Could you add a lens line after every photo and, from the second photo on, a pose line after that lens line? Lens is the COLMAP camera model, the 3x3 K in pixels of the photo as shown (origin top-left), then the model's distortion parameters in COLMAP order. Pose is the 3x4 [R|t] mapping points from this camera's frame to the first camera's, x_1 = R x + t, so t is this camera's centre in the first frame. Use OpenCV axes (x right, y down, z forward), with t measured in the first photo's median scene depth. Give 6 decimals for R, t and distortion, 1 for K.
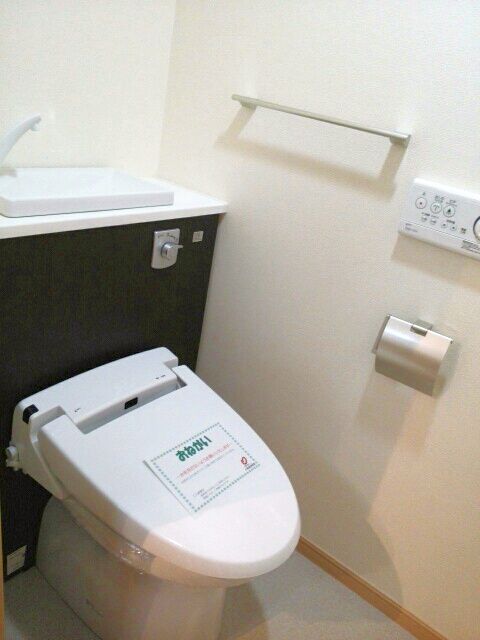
lens RADIAL K [[505.2, 0, 240.0], [0, 505.2, 320.0], [0, 0, 1]] dist [0.040936, -0.091640]
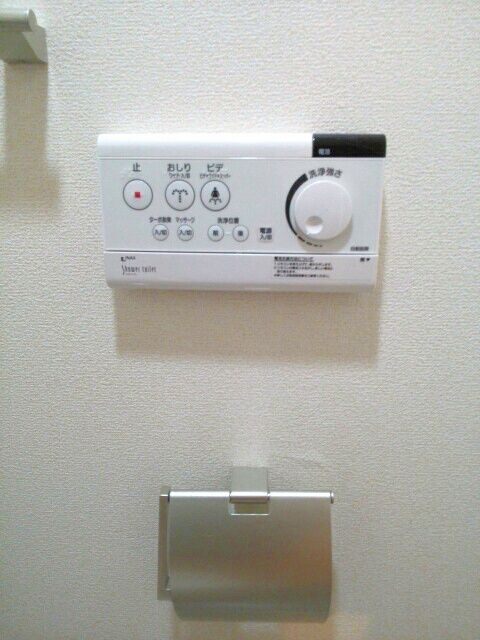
lens RADIAL K [[505.2, 0, 240.0], [0, 505.2, 320.0], [0, 0, 1]] dist [0.040936, -0.091640]
pose [[0.812465, -0.311870, 0.492583, 0.208234], [0.371936, 0.927894, -0.025991, -0.108966], [-0.448960, 0.204326, 0.869877, 0.667790]]
